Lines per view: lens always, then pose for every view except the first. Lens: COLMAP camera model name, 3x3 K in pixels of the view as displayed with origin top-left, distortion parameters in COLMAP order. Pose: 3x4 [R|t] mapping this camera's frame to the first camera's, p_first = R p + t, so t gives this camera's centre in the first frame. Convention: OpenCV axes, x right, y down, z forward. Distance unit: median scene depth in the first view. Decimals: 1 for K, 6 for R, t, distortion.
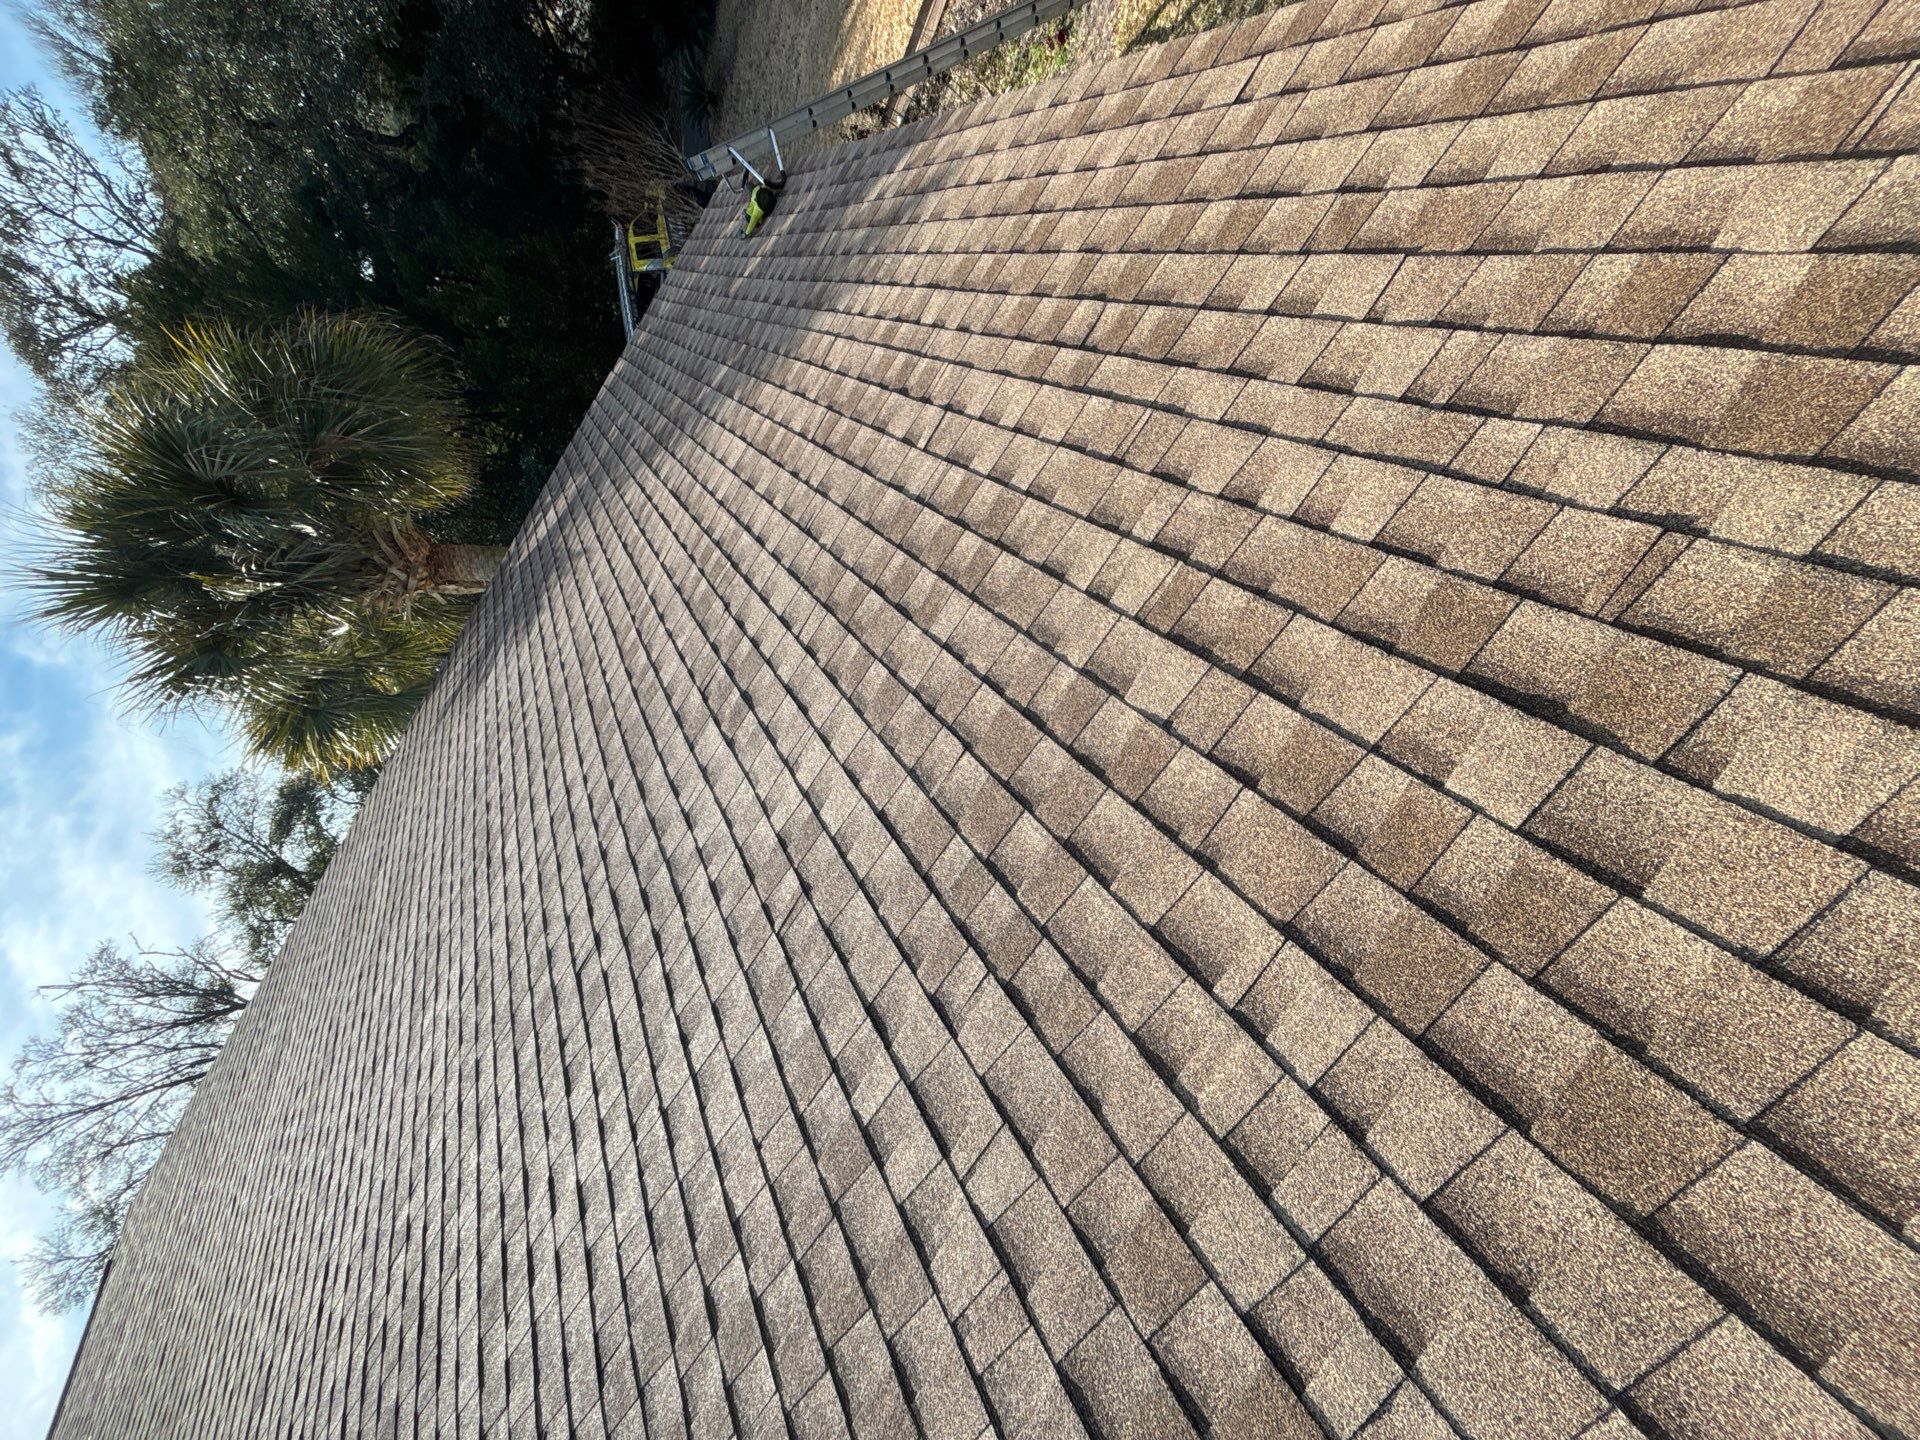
lens RADIAL K [[784.7, 0, 964.9], [0, 784.7, 725.3], [0, 0, 1]] dist [0.000406, 0.001646]
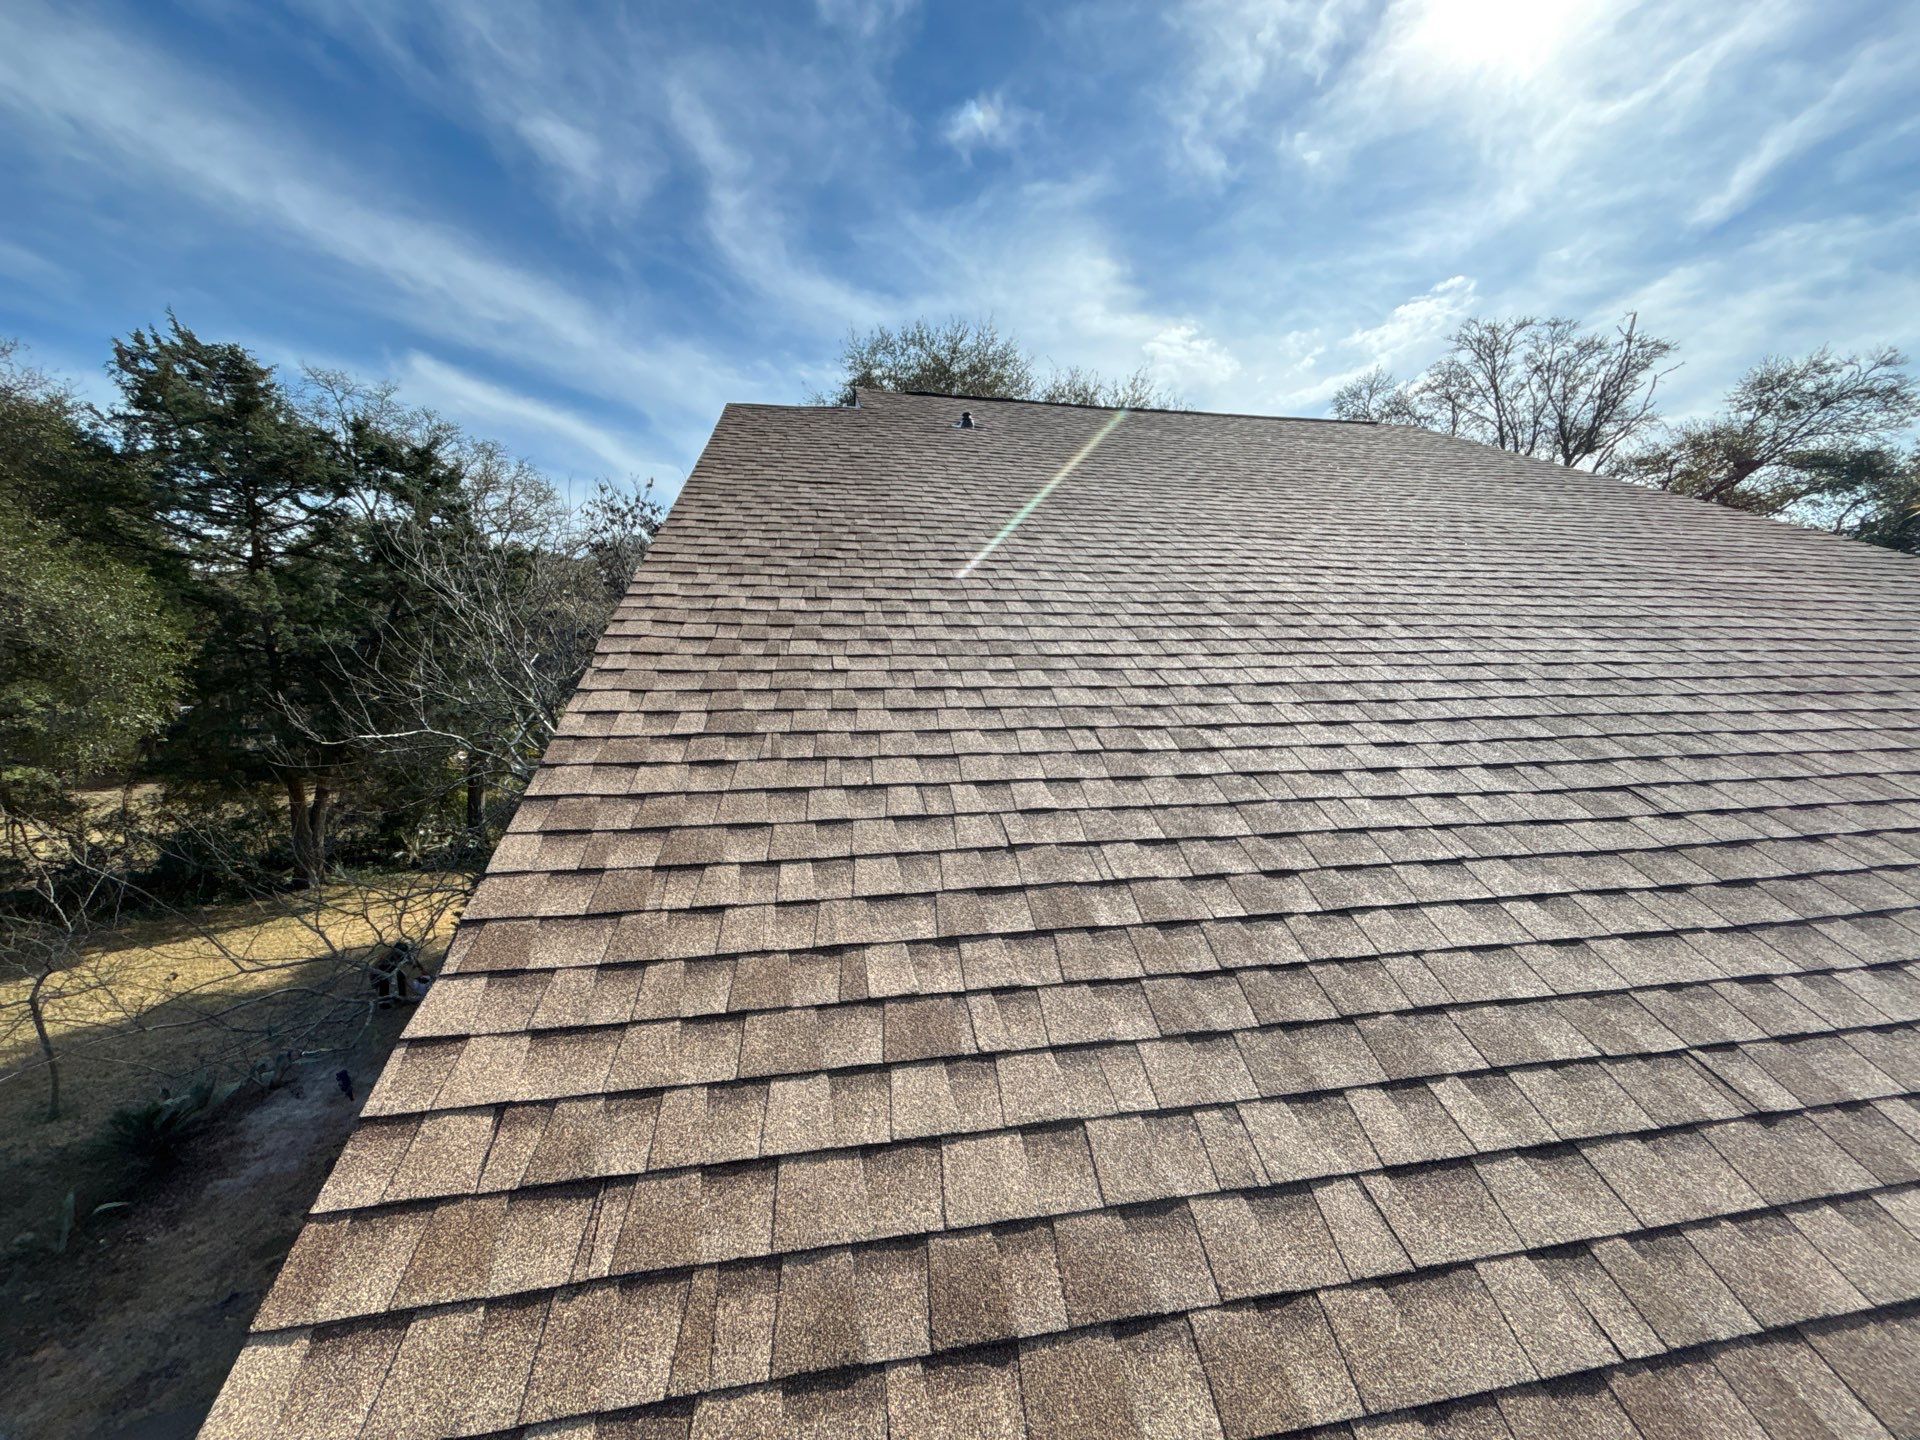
lens RADIAL K [[781.9, 0, 949.9], [0, 781.9, 714.0], [0, 0, 1]] dist [-0.011021, 0.007032]
pose [[-0.422352, 0.873872, -0.240762, -0.037916], [-0.613258, -0.079888, 0.785832, 0.129190], [0.667483, 0.479547, 0.569650, -0.073516]]
